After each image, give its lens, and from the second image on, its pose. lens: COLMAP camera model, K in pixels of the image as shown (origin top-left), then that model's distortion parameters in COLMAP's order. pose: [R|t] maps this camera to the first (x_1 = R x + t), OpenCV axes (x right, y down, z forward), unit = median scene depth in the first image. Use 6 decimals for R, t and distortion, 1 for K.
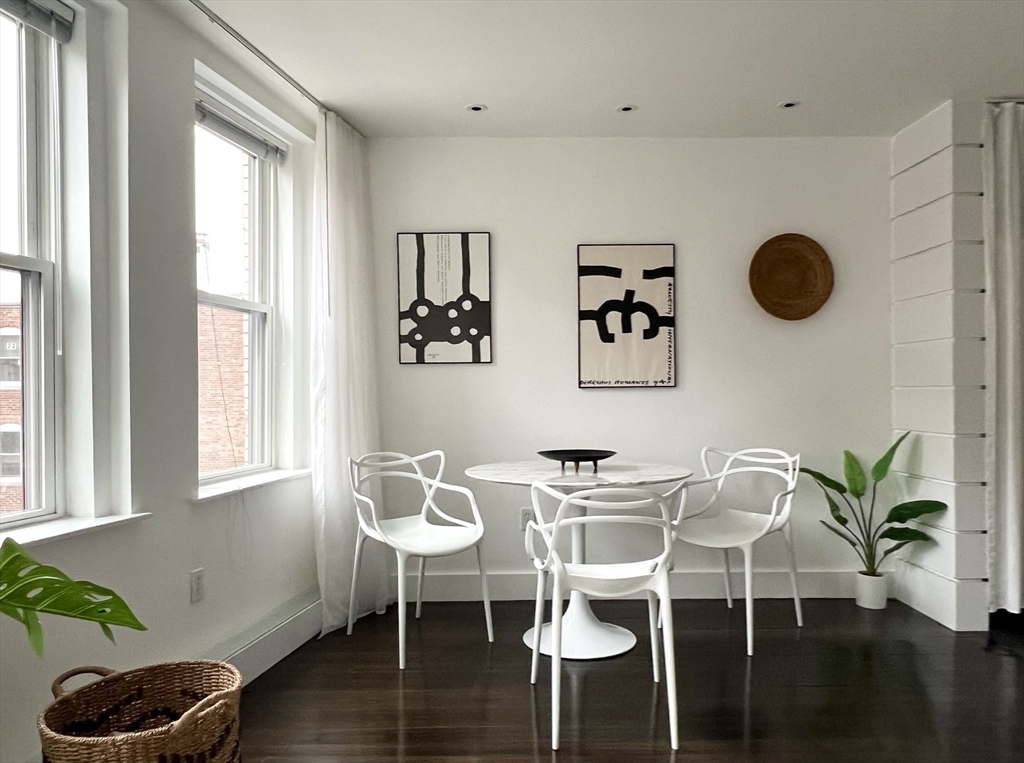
lens RADIAL K [[751.8, 0, 511.6], [0, 751.8, 392.3], [0, 0, 1]] dist [0.000378, -0.005303]
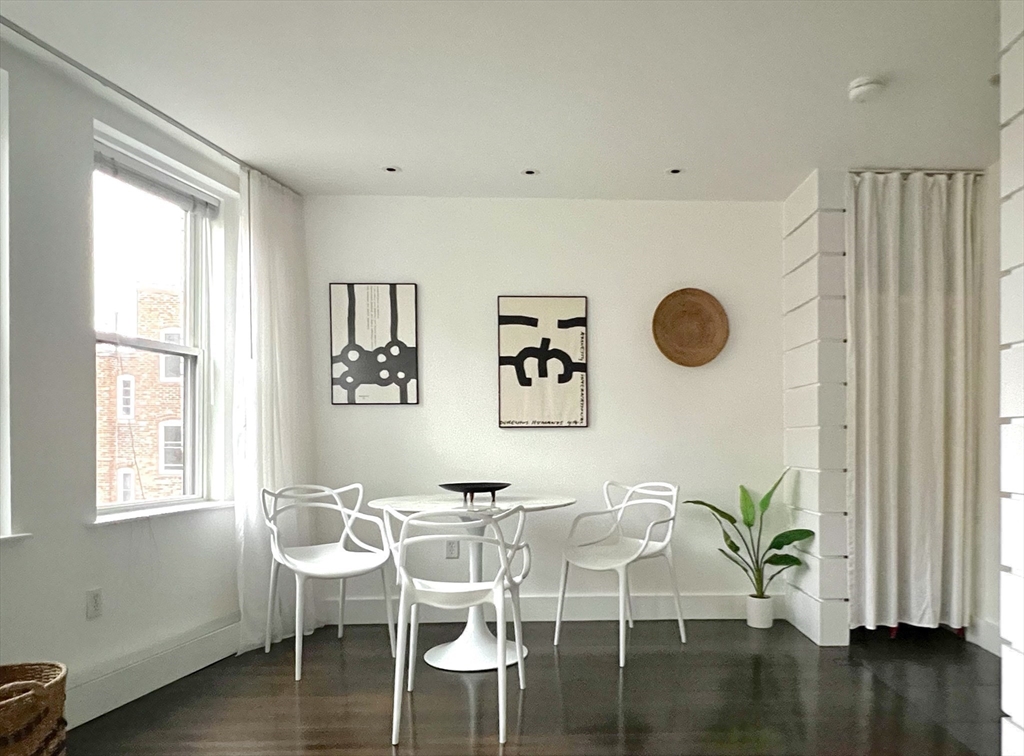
lens RADIAL K [[716.5, 0, 588.6], [0, 716.5, 442.5], [0, 0, 1]] dist [-0.000141, -0.004156]
pose [[0.999273, 0.004094, 0.037916, 0.183137], [-0.004125, 0.999991, 0.000720, 0.015058], [-0.037912, -0.000876, 0.999281, -0.044270]]
